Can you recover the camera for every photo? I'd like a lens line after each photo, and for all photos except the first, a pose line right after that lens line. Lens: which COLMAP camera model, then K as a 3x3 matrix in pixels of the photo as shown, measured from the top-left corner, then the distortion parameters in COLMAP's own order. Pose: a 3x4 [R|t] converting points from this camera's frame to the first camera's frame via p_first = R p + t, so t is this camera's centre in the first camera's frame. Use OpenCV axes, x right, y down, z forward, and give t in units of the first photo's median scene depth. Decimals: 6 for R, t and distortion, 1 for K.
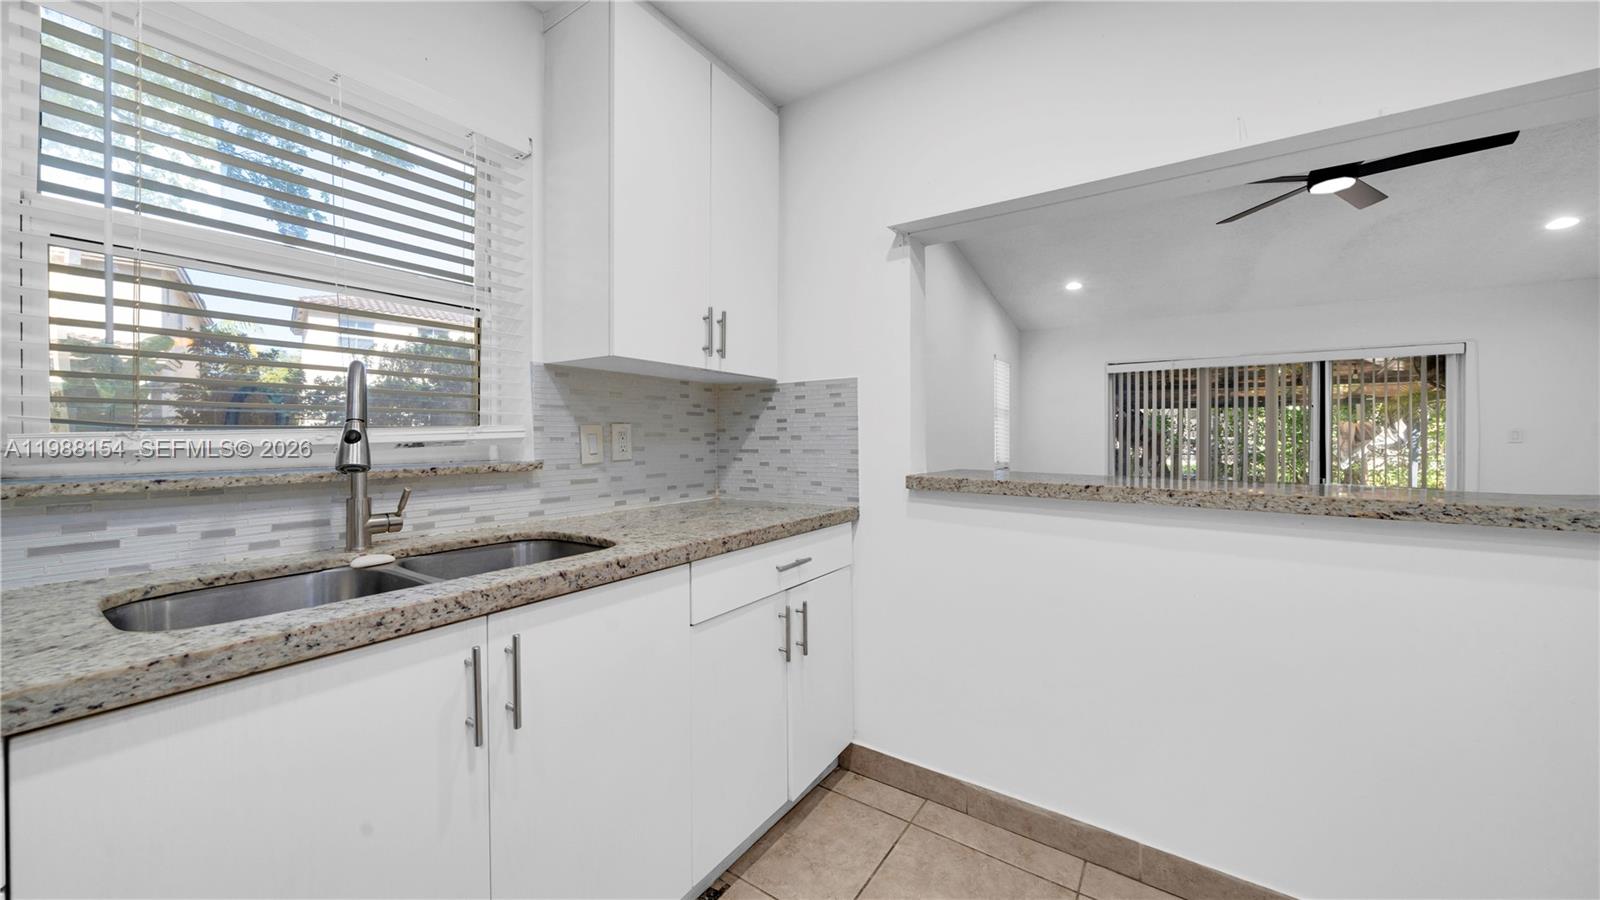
lens RADIAL K [[559.7, 0, 787.7], [0, 559.7, 436.0], [0, 0, 1]] dist [-0.007107, 0.000486]
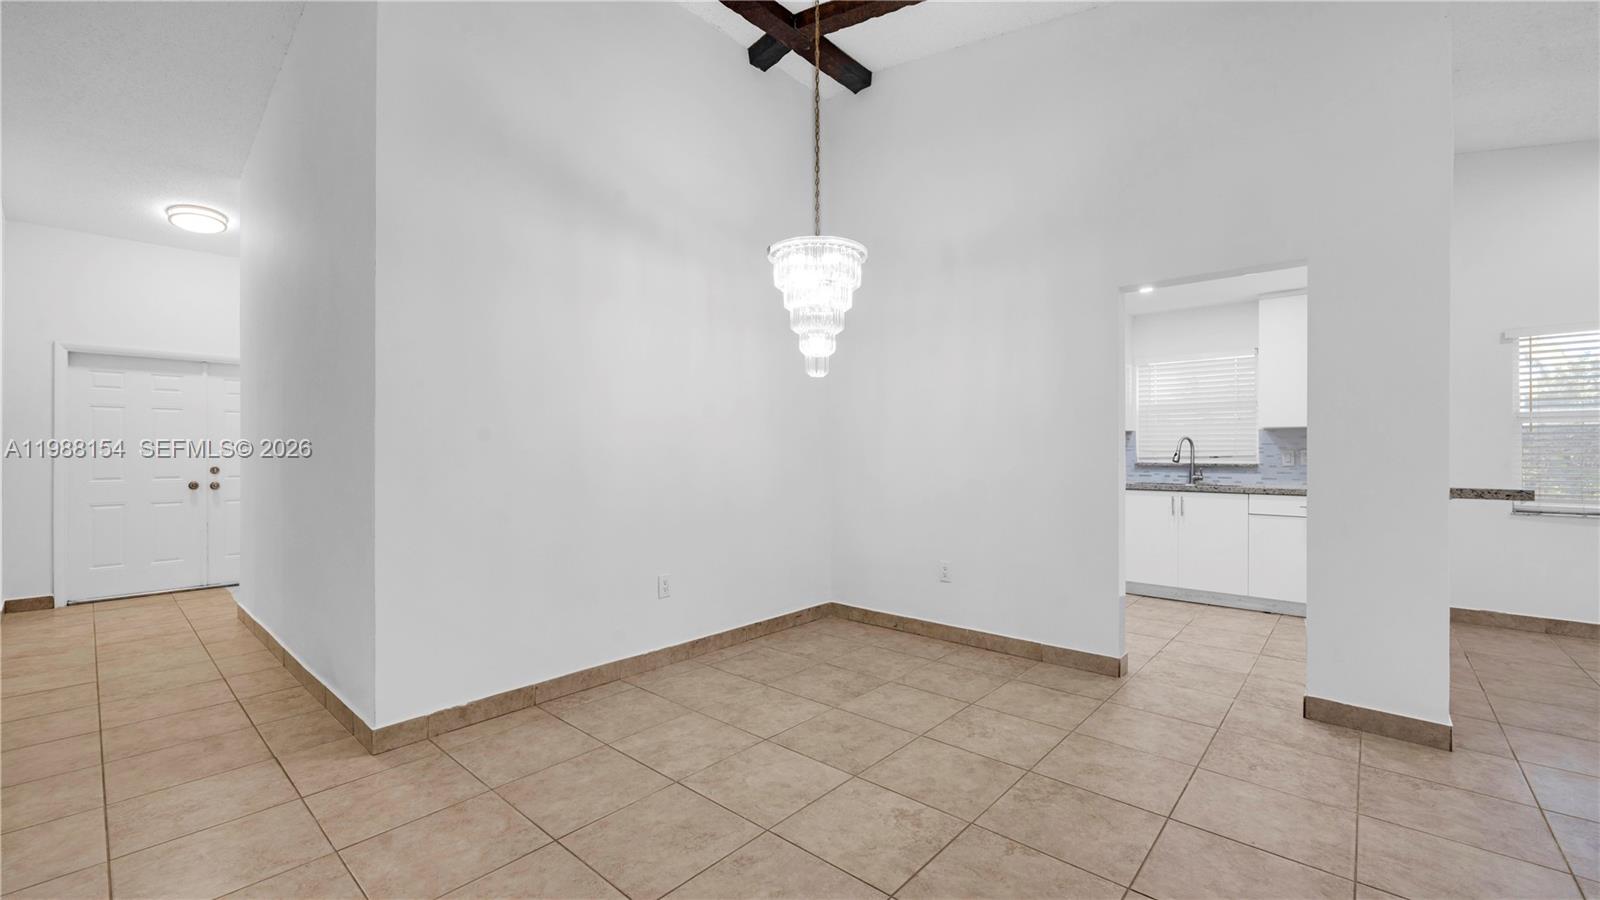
lens RADIAL K [[654.8, 0, 791.9], [0, 654.8, 452.8], [0, 0, 1]] dist [-0.001857, -0.000457]
pose [[-0.131274, 0.002286, -0.991344, 2.846202], [0.002818, 0.999994, 0.001933, -0.020694], [0.991342, -0.002540, -0.131279, -0.814116]]
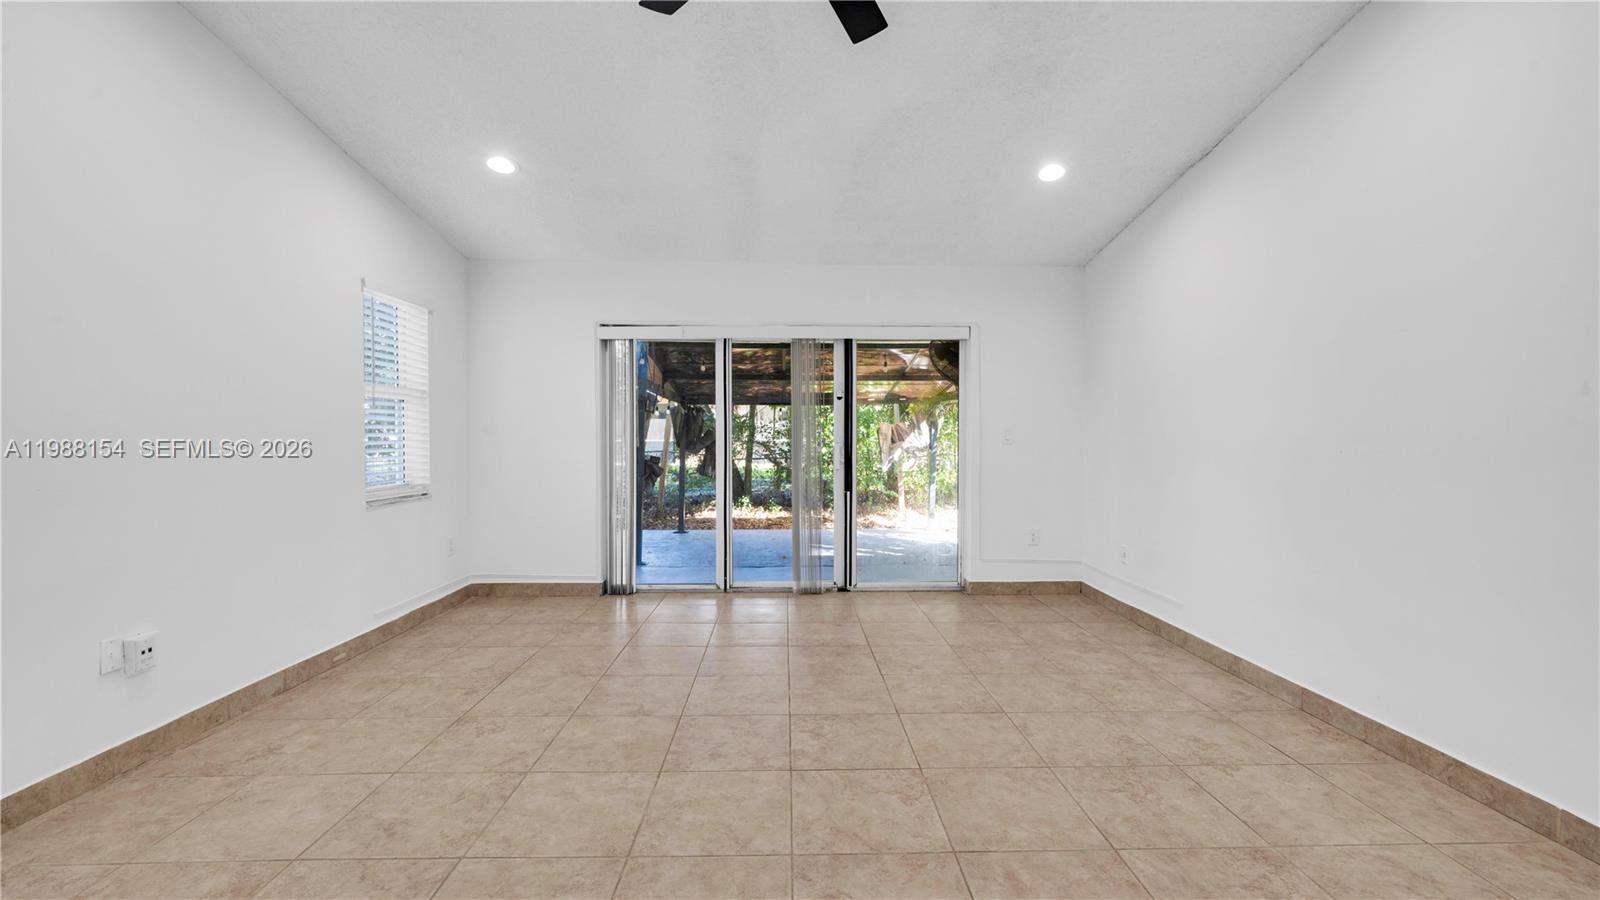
lens RADIAL K [[623.7, 0, 790.8], [0, 623.7, 450.9], [0, 0, 1]] dist [-0.005478, 0.000933]
pose [[0.818830, -0.011266, 0.573925, 1.098713], [-0.001860, 0.999750, 0.022278, -0.002973], [-0.574033, -0.019310, 0.818604, 0.926502]]
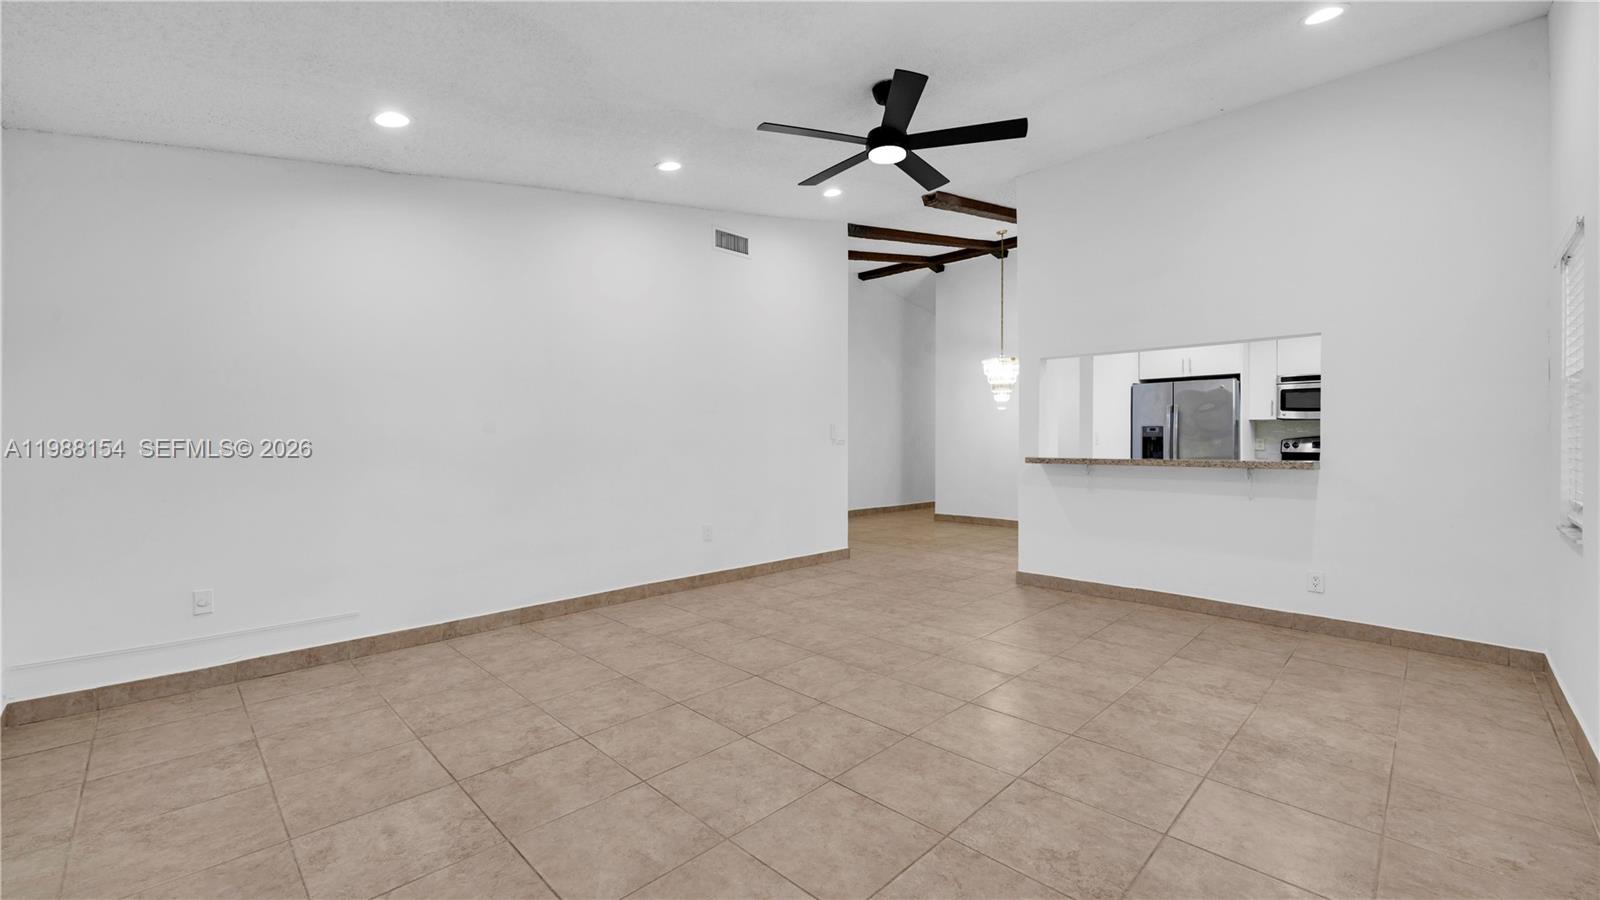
lens RADIAL K [[654.8, 0, 798.9], [0, 654.8, 433.2], [0, 0, 1]] dist [-0.001857, -0.000457]
pose [[-0.982293, 0.002078, 0.187342, 1.574456], [-0.000093, 0.999933, -0.011577, 0.000554], [-0.187354, -0.011389, -0.982226, 3.690340]]
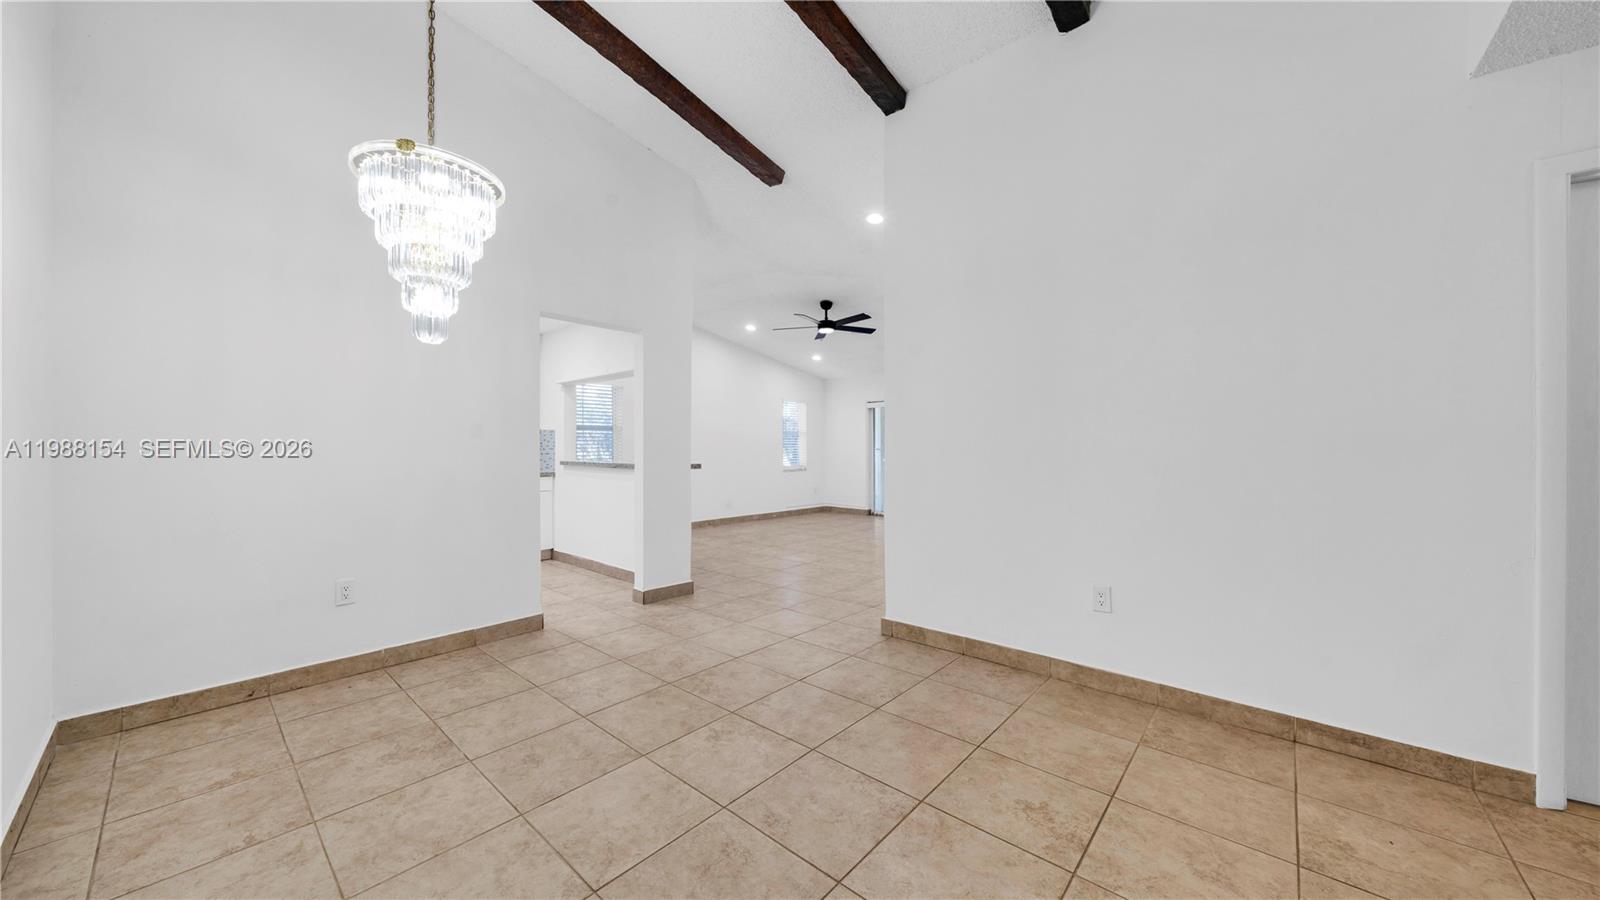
lens RADIAL K [[559.7, 0, 796.1], [0, 559.7, 453.3], [0, 0, 1]] dist [-0.007107, 0.000486]
pose [[0.993063, -0.000628, -0.117583, 1.931703], [0.002394, 0.999886, 0.014877, -0.014351], [0.117561, -0.015056, 0.992952, -2.035221]]
